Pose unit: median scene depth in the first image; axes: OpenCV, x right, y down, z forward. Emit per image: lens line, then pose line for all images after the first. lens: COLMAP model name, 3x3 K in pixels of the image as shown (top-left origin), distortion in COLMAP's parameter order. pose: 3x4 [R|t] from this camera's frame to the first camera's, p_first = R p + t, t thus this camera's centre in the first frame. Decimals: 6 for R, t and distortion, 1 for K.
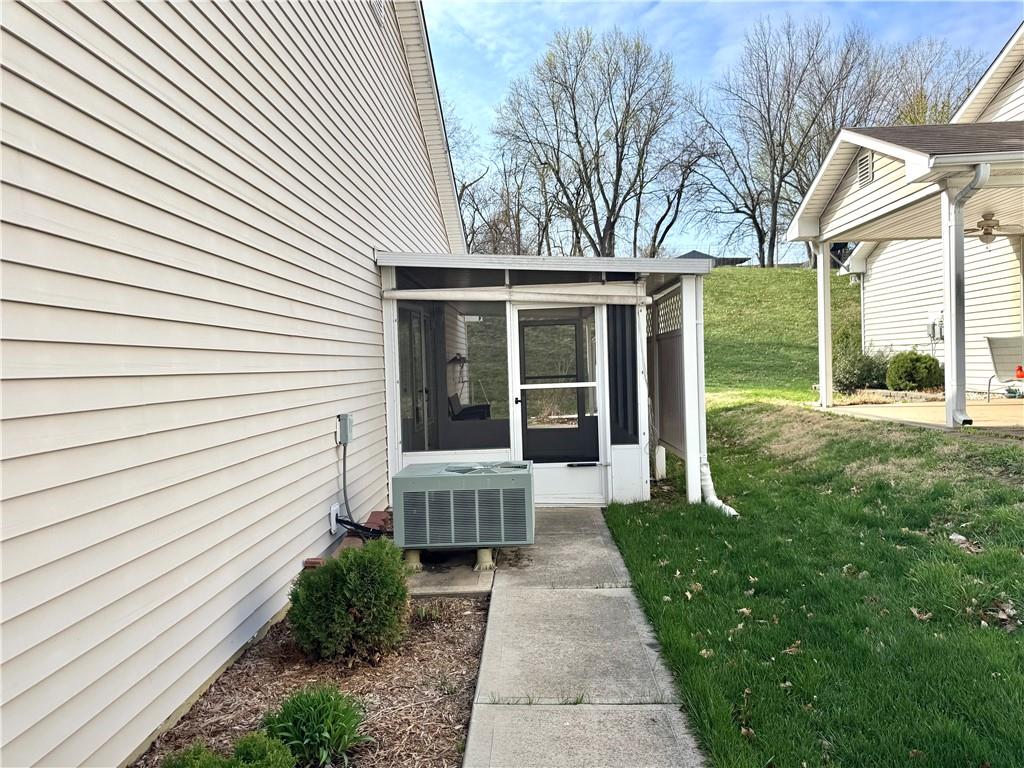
lens RADIAL K [[718.8, 0, 522.8], [0, 718.8, 380.6], [0, 0, 1]] dist [0.090438, -0.107064]
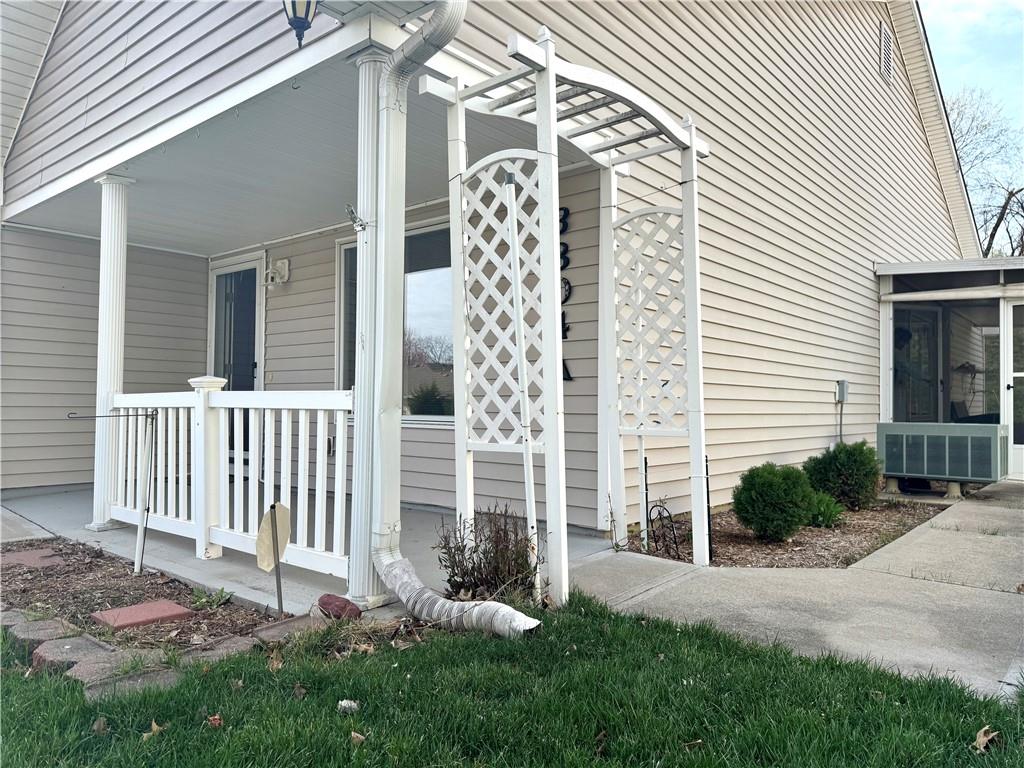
lens RADIAL K [[718.8, 0, 521.8], [0, 718.8, 395.3], [0, 0, 1]] dist [0.090438, -0.107064]
pose [[0.785660, 0.028453, -0.618004, 0.102996], [-0.044999, 0.998924, -0.011216, 0.089529], [0.617020, 0.036622, 0.786095, -0.364412]]
